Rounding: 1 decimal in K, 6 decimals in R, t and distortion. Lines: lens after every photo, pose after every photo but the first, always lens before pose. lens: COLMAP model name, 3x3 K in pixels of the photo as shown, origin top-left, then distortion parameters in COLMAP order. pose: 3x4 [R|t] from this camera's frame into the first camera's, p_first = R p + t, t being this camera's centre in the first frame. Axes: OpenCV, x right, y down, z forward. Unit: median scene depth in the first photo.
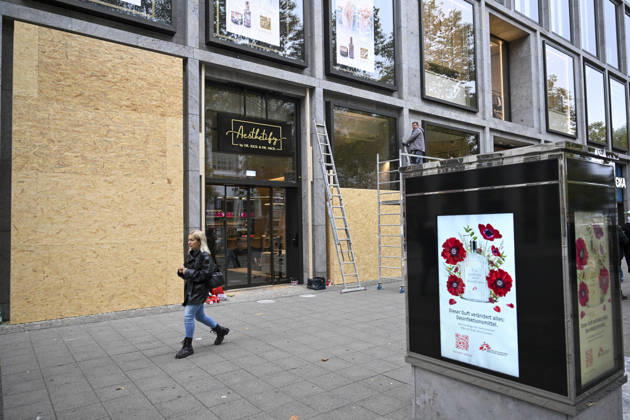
lens RADIAL K [[429.3, 0, 314.0], [0, 429.3, 210.9], [0, 0, 1]] dist [0.012707, 0.001300]
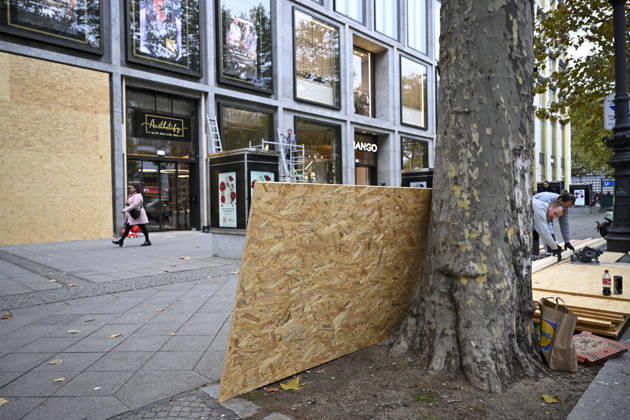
lens RADIAL K [[429.3, 0, 316.7], [0, 429.3, 211.3], [0, 0, 1]] dist [0.012707, 0.001300]
pose [[0.987543, -0.001448, 0.157340, 0.141155], [-0.006770, 0.998641, 0.051677, 0.030719], [-0.157201, -0.052099, 0.986192, -0.508000]]
